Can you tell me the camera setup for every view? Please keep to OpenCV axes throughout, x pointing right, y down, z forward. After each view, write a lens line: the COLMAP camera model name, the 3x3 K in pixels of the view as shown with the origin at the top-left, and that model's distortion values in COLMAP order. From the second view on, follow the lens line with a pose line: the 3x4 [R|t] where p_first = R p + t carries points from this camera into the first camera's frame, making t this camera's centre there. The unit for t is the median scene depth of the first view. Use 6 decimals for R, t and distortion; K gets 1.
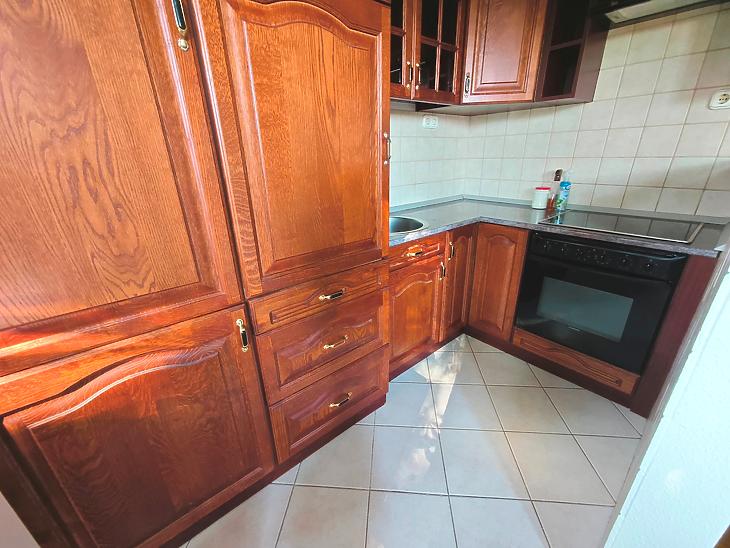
lens RADIAL K [[303.8, 0, 364.5], [0, 303.8, 273.6], [0, 0, 1]] dist [-0.000534, 0.001392]
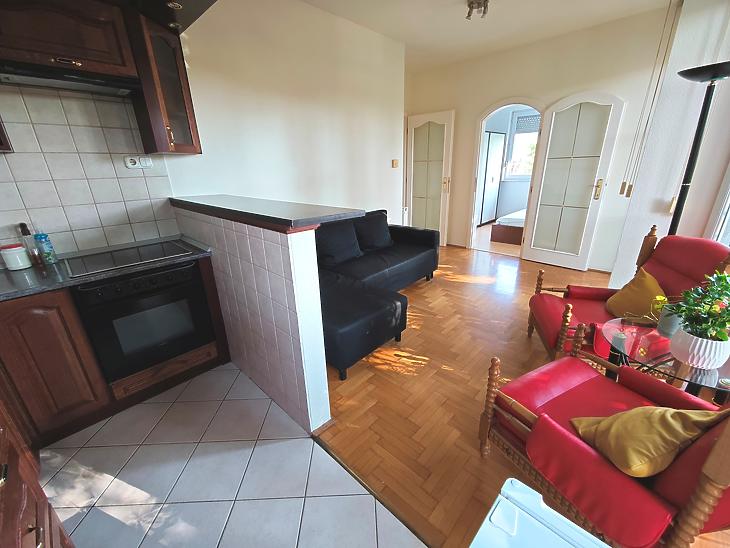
lens RADIAL K [[303.8, 0, 363.8], [0, 303.8, 274.4], [0, 0, 1]] dist [-0.000534, 0.001392]
pose [[-0.105604, -0.309356, 0.945064, -0.403046], [0.398093, 0.857747, 0.325258, -0.116231], [-0.911246, 0.410572, 0.032571, 0.129729]]
